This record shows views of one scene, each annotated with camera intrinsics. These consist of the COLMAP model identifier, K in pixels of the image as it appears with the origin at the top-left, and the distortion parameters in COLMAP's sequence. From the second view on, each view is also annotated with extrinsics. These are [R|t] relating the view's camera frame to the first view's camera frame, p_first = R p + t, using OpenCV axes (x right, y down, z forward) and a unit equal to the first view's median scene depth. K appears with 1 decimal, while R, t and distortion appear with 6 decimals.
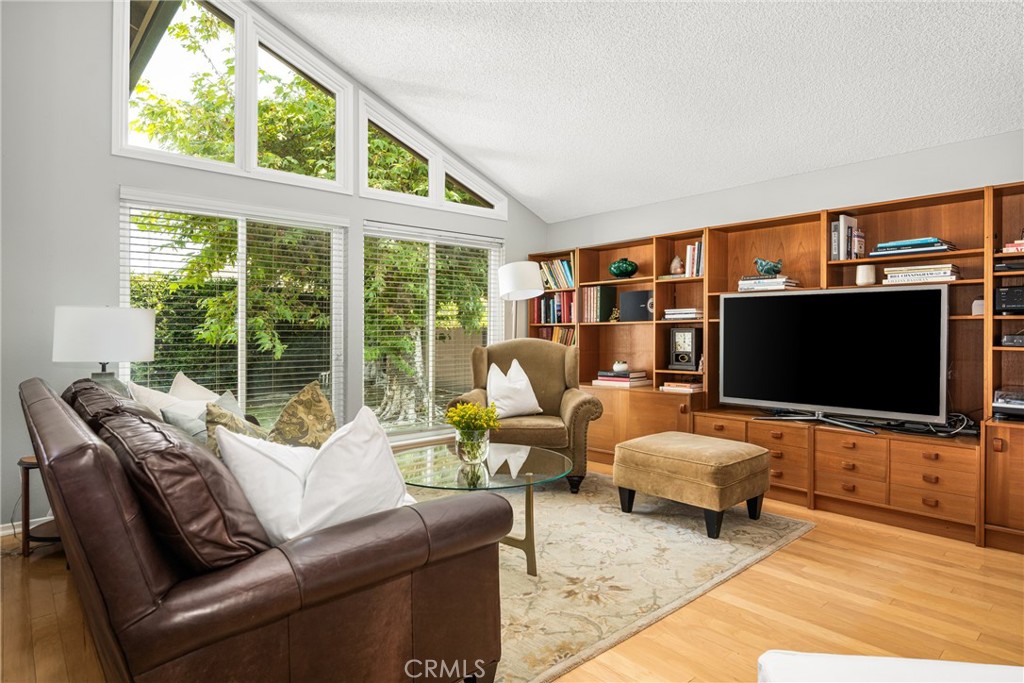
lens RADIAL K [[565.1, 0, 506.0], [0, 565.1, 340.2], [0, 0, 1]] dist [-0.013870, -0.000151]
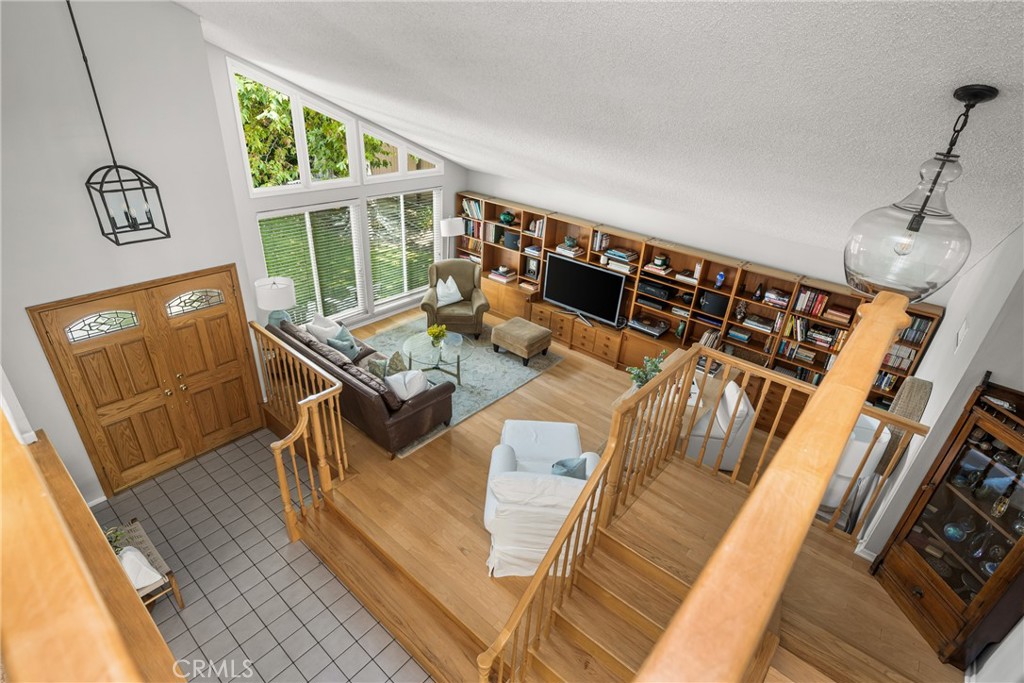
lens RADIAL K [[509.8, 0, 512.3], [0, 509.8, 341.7], [0, 0, 1]] dist [0.001312, -0.000272]
pose [[0.986513, -0.015606, 0.162935, -0.063318], [-0.060520, 0.890122, 0.451685, -0.577037], [-0.152081, -0.455454, 0.877173, -0.734726]]
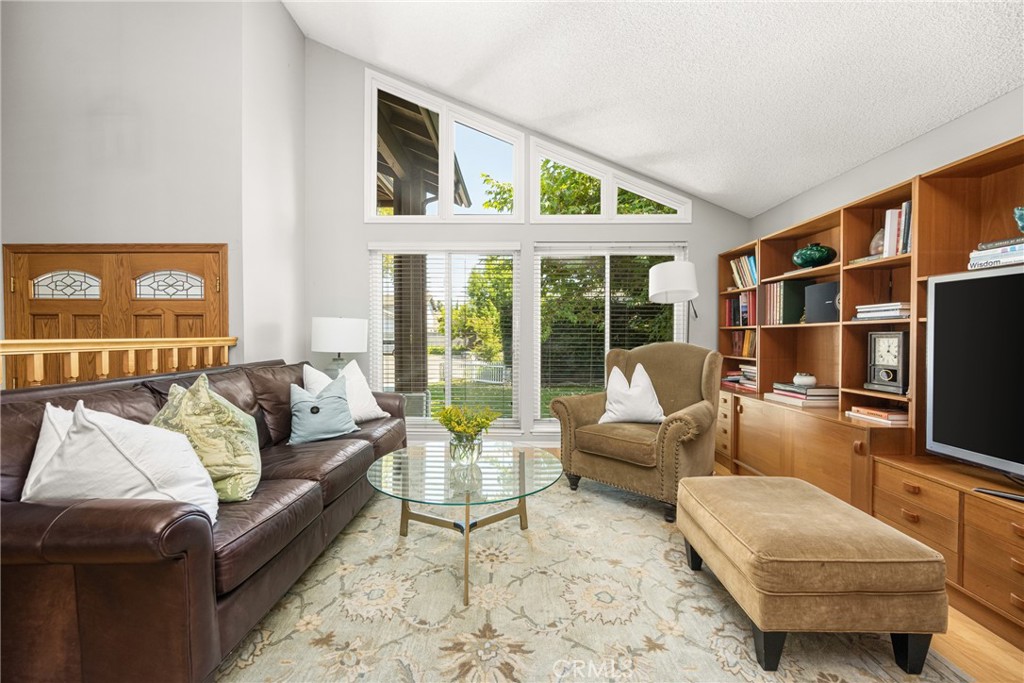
lens RADIAL K [[408.2, 0, 509.7], [0, 408.2, 340.8], [0, 0, 1]] dist [0.001813, -0.000036]
pose [[0.744506, 0.015254, -0.667441, 0.303283], [-0.014216, 0.999874, 0.006994, -0.006974], [0.667464, 0.004281, 0.744630, 0.314617]]
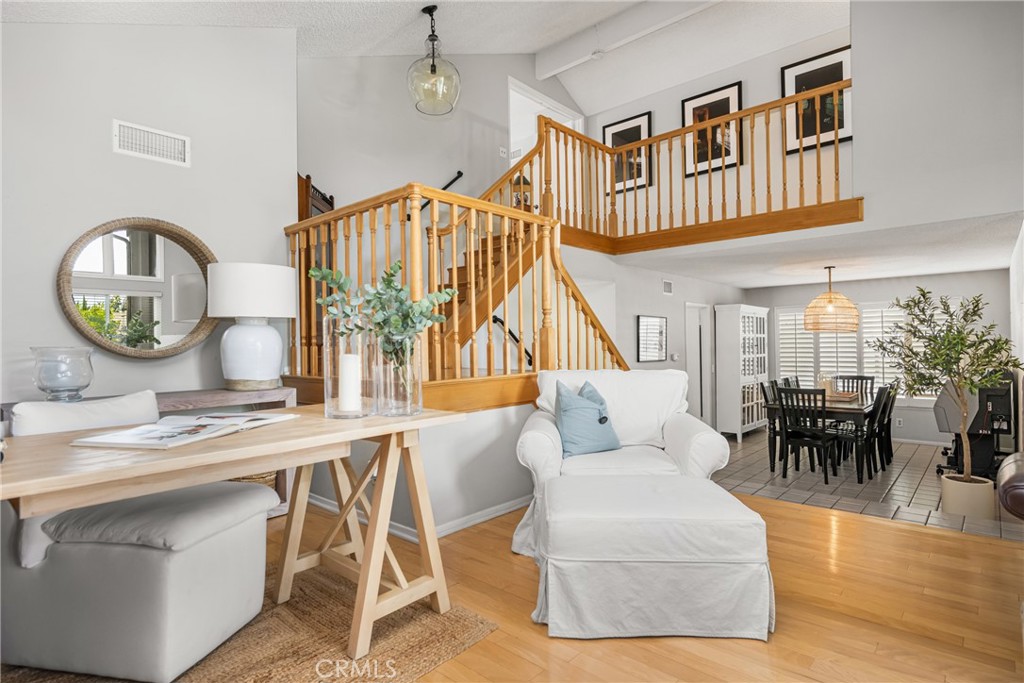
lens RADIAL K [[533.6, 0, 514.0], [0, 533.6, 342.3], [0, 0, 1]] dist [0.000330, 0.000008]
pose [[-0.992063, 0.015942, -0.124724, 0.371041], [0.013885, 0.999753, 0.017345, -0.000764], [0.124970, 0.015476, -0.992040, 0.666871]]
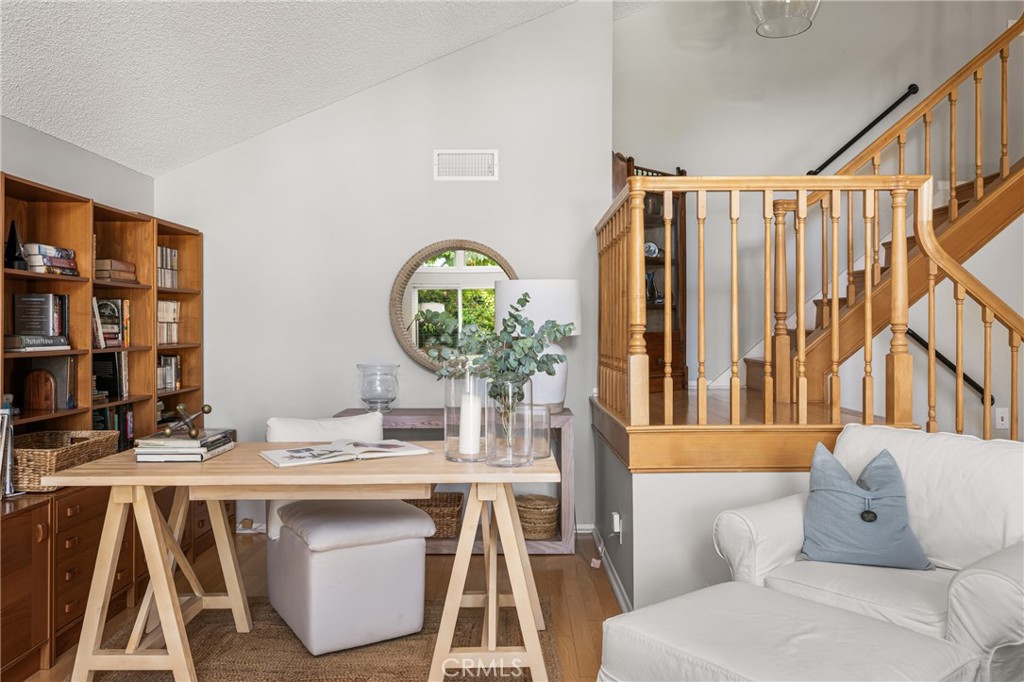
lens RADIAL K [[775.4, 0, 509.0], [0, 775.4, 338.7], [0, 0, 1]] dist [-0.003440, 0.001520]
pose [[-0.749921, -0.001065, 0.661526, -0.002877], [0.015763, 0.999686, 0.019479, -0.043734], [-0.661339, 0.025036, -0.749669, 0.655013]]
